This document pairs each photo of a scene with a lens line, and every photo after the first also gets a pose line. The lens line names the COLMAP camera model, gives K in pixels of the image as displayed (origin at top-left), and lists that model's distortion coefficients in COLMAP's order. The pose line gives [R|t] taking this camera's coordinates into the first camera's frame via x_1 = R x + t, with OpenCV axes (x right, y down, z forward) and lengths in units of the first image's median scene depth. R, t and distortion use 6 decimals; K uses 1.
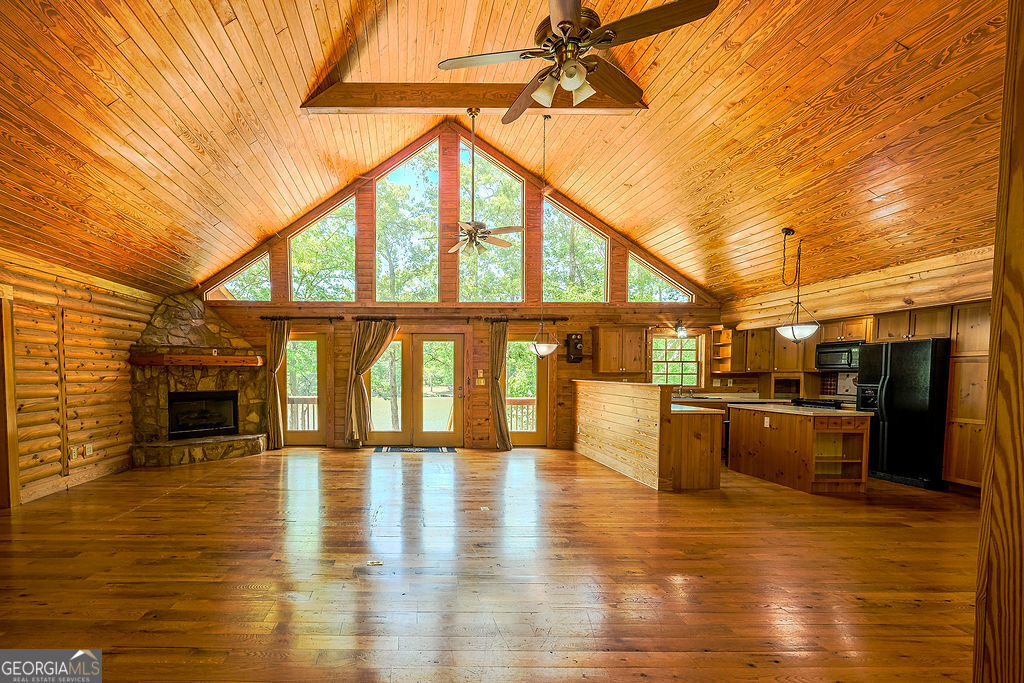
lens RADIAL K [[464.7, 0, 473.0], [0, 464.7, 397.2], [0, 0, 1]] dist [-0.000514, -0.000607]
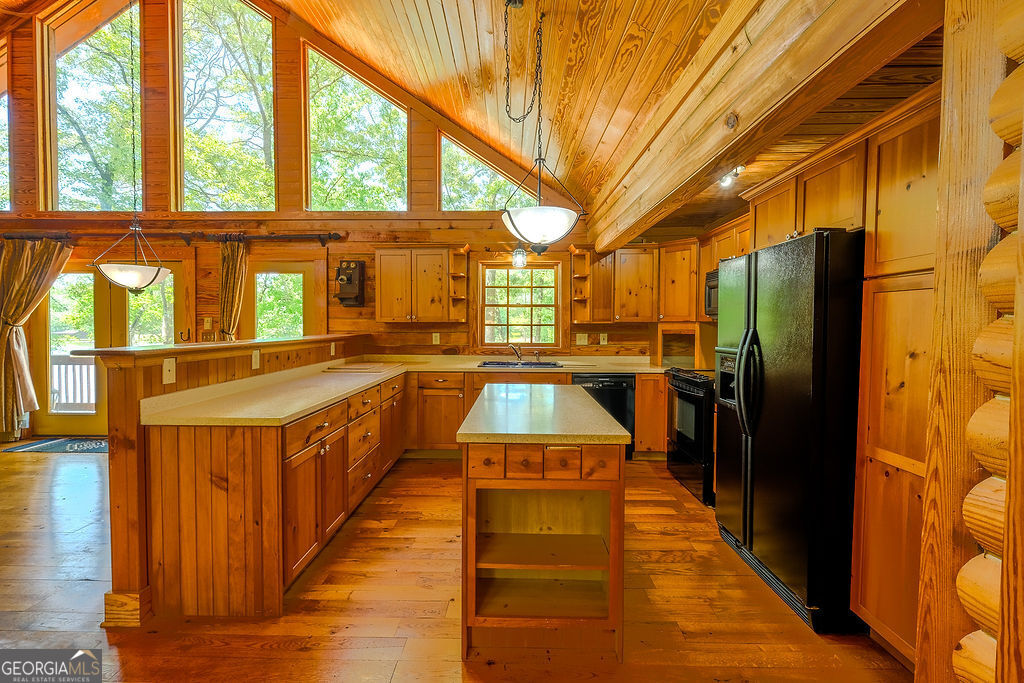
lens RADIAL K [[464.7, 0, 519.2], [0, 464.7, 337.8], [0, 0, 1]] dist [-0.000514, -0.000607]
pose [[0.999833, 0.002410, -0.018113, 0.456332], [-0.002845, 0.999708, -0.024008, -0.017708], [0.018050, 0.024055, 0.999548, 0.377139]]
